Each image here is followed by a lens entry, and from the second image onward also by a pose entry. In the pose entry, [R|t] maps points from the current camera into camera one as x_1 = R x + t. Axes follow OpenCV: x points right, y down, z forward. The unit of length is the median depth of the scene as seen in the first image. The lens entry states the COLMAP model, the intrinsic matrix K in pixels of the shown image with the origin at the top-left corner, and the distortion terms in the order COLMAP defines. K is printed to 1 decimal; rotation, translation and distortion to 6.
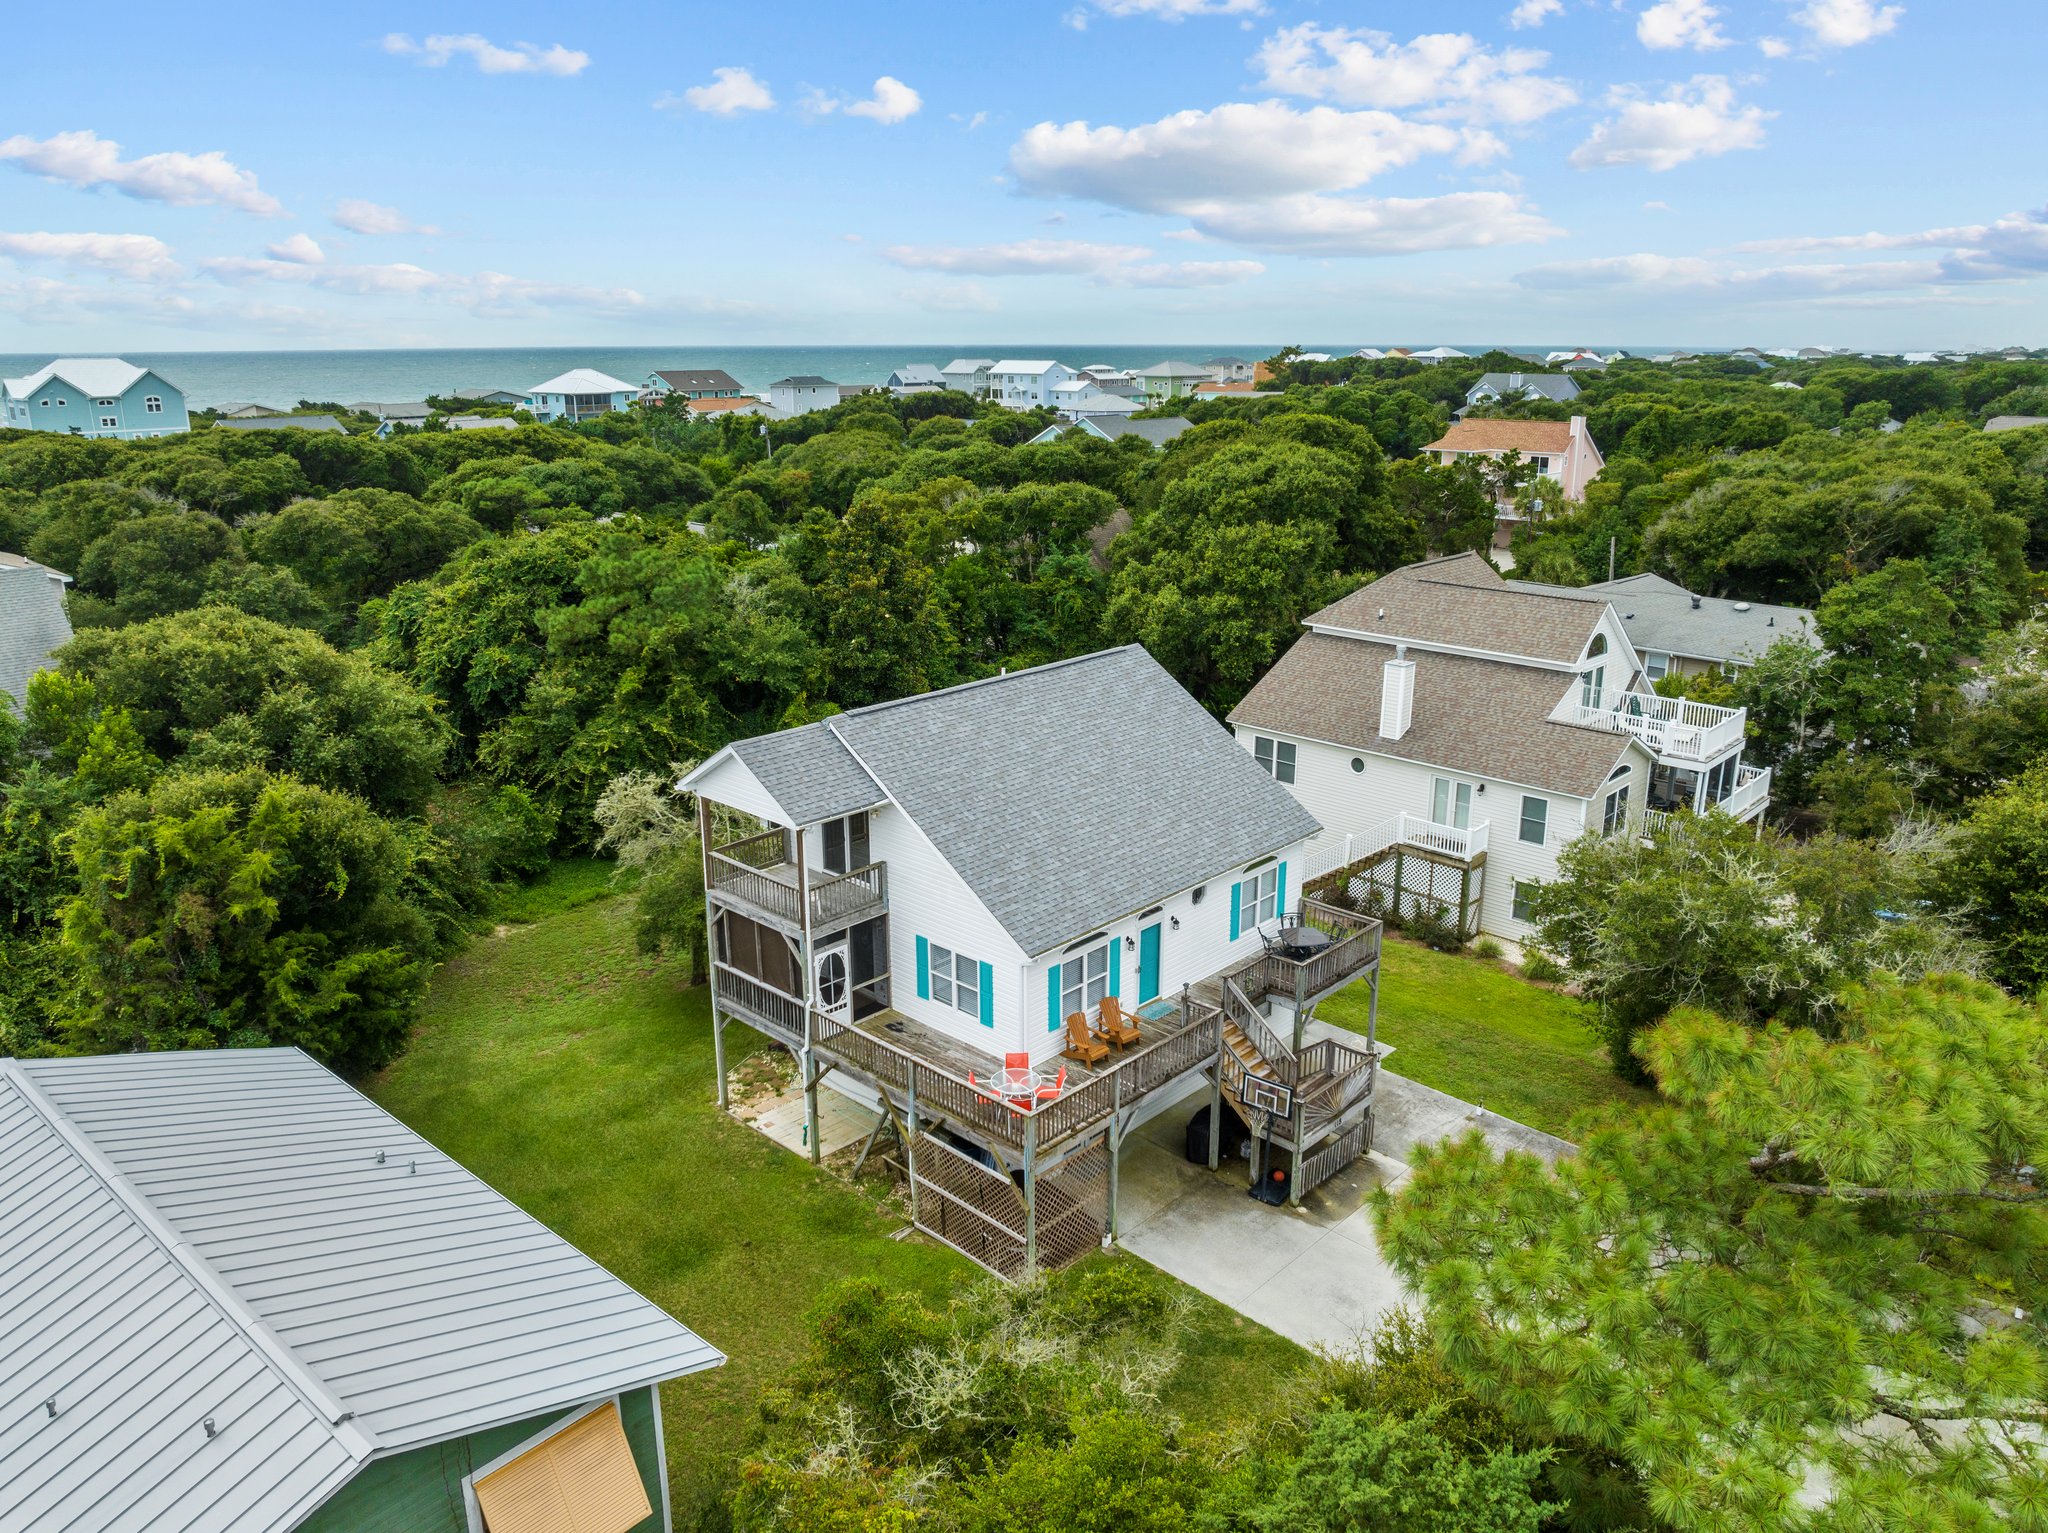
lens RADIAL K [[1416.8, 0, 1029.8], [0, 1416.8, 755.3], [0, 0, 1]] dist [-0.035298, -0.000387]
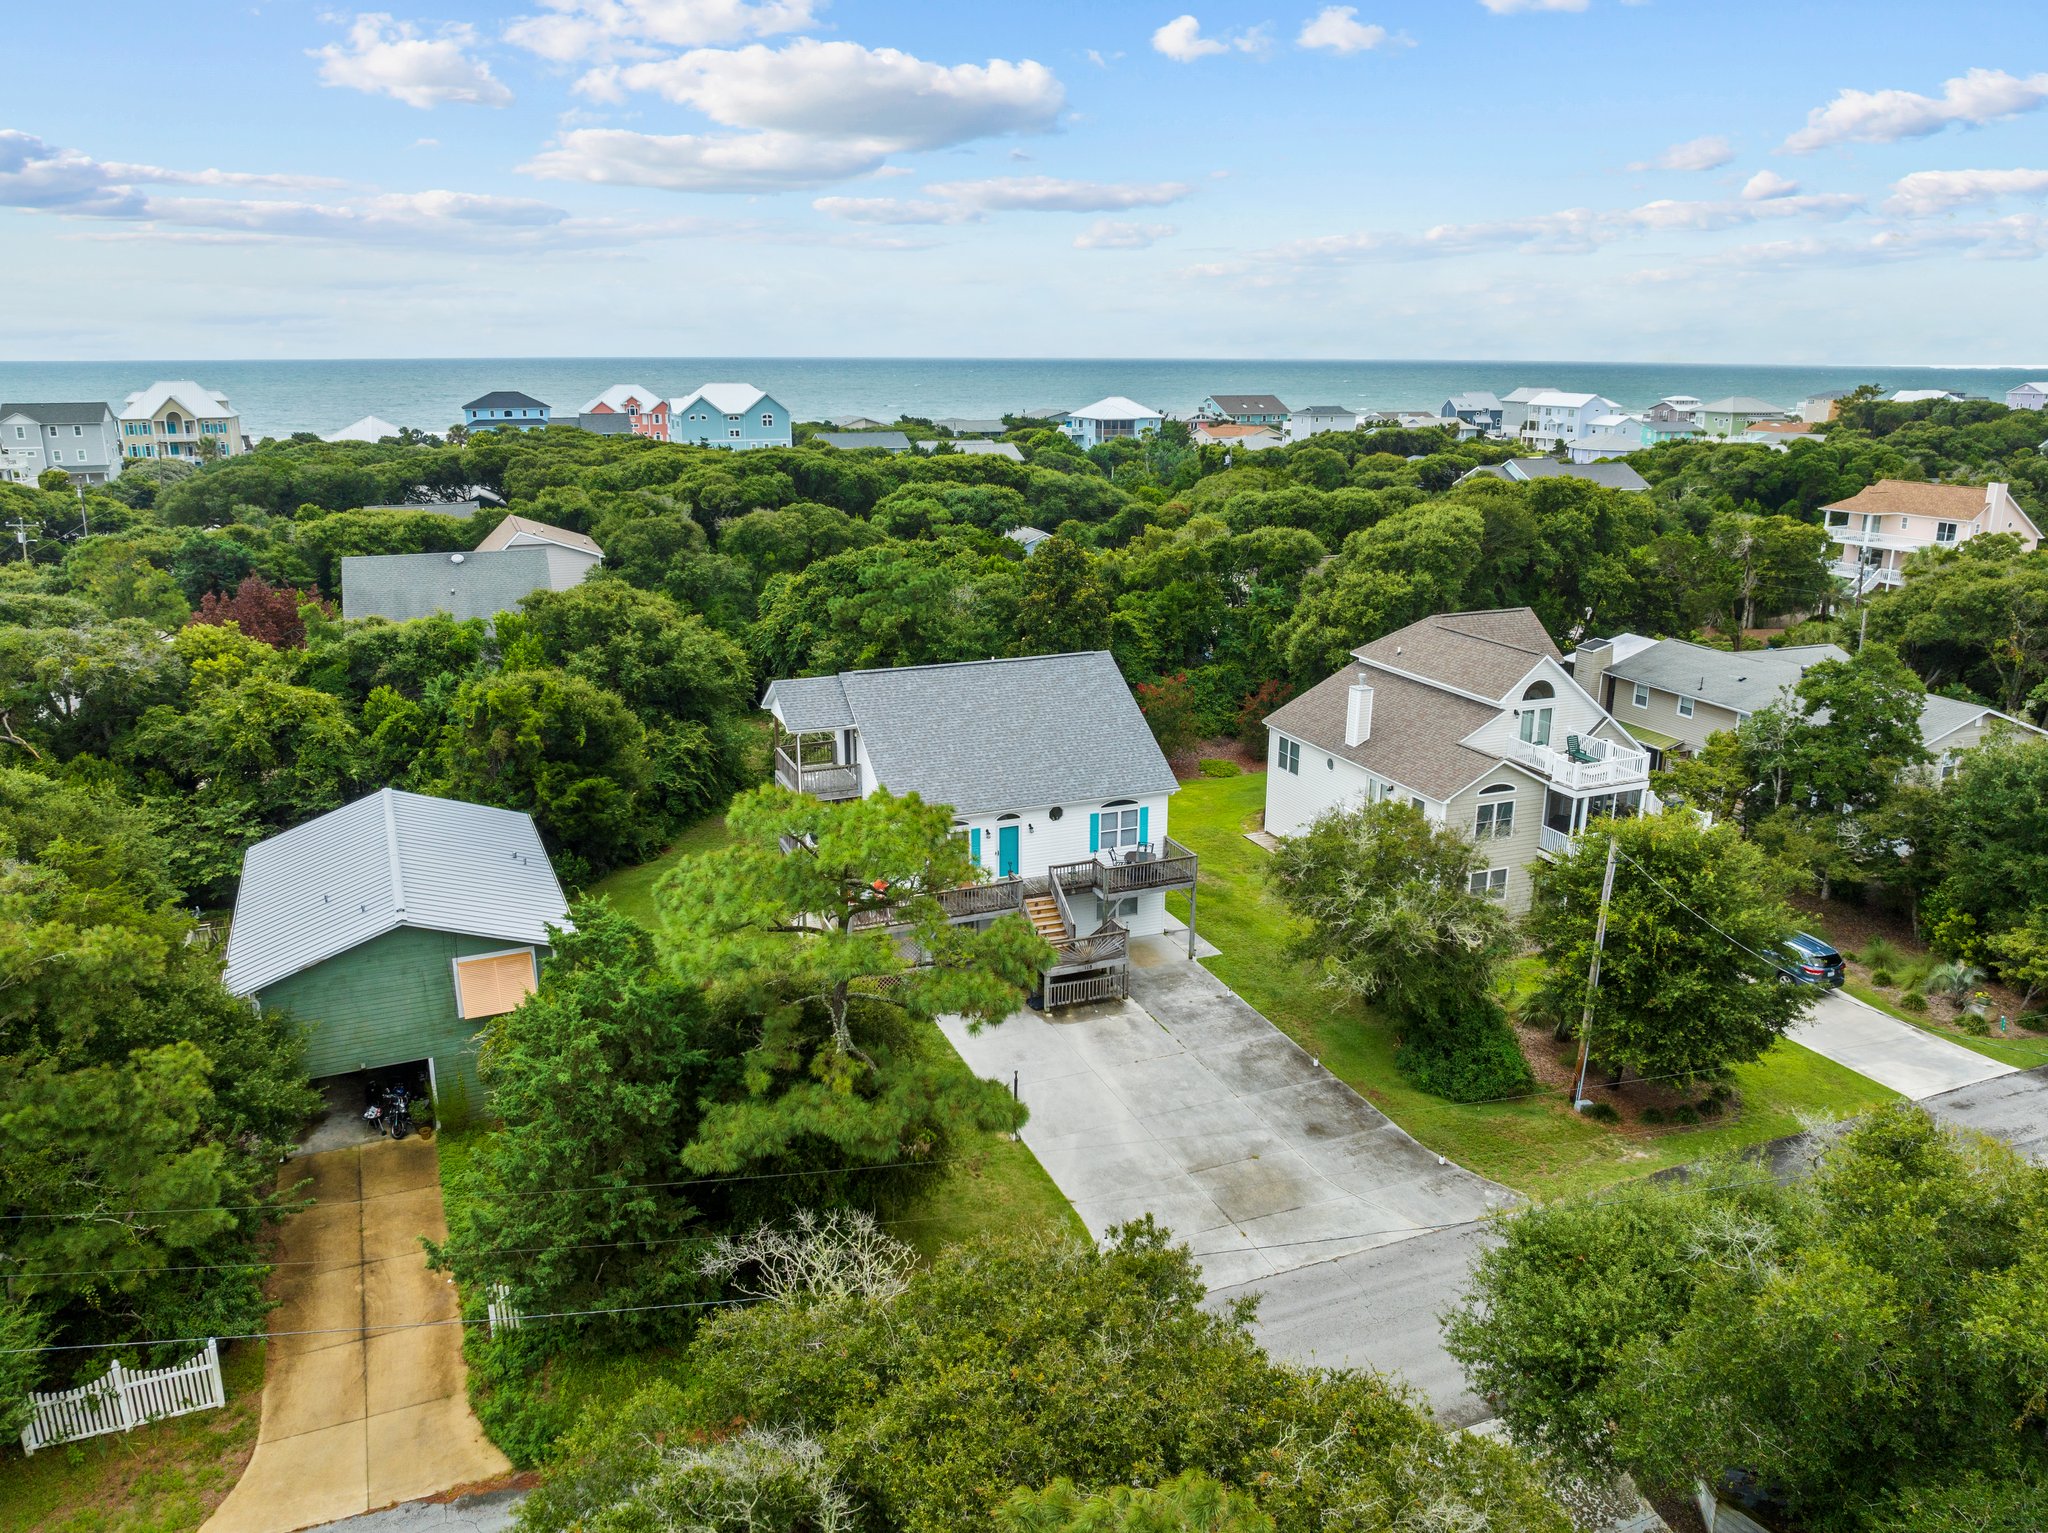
lens RADIAL K [[1397.0, 0, 1024.0], [0, 1397.0, 766.5], [0, 0, 1]] dist [-0.003222, -0.060827]
pose [[0.911343, 0.119515, -0.393917, 0.460547], [-0.119603, 0.992521, 0.024426, 0.010642], [0.393890, 0.024853, 0.918821, -0.264831]]
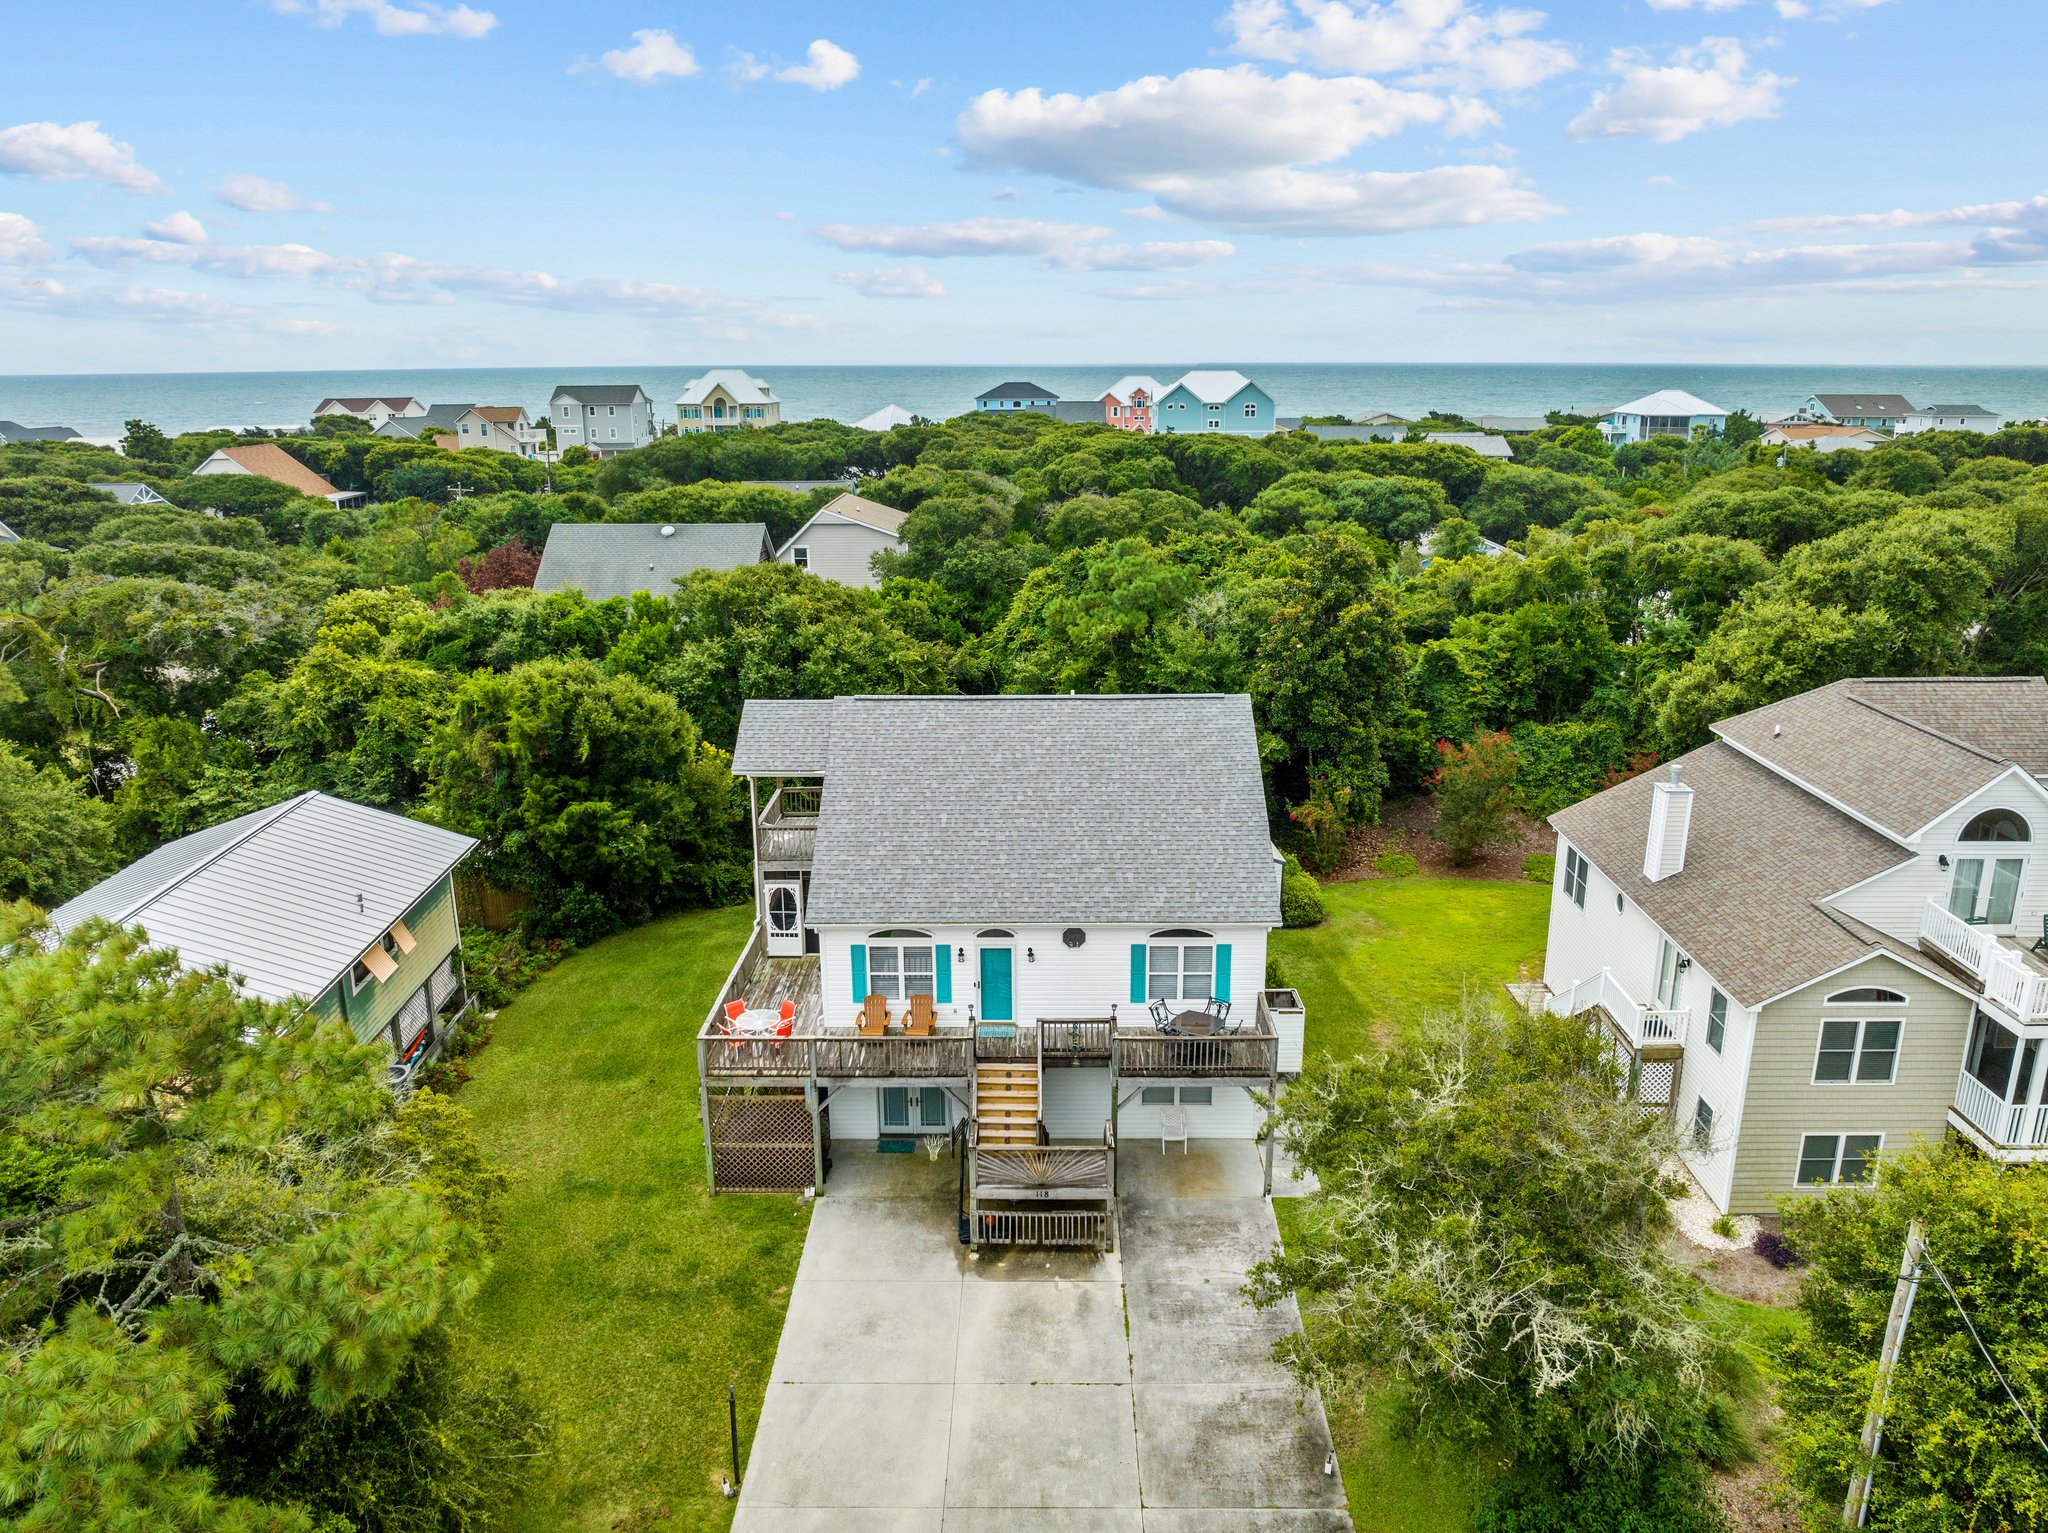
lens RADIAL K [[1416.8, 0, 1029.8], [0, 1416.8, 755.3], [0, 0, 1]] dist [-0.035298, -0.000387]
pose [[0.683122, 0.194119, -0.704033, 0.529881], [-0.201136, 0.976753, 0.074153, -0.064582], [0.702060, 0.090951, 0.706286, 0.184163]]
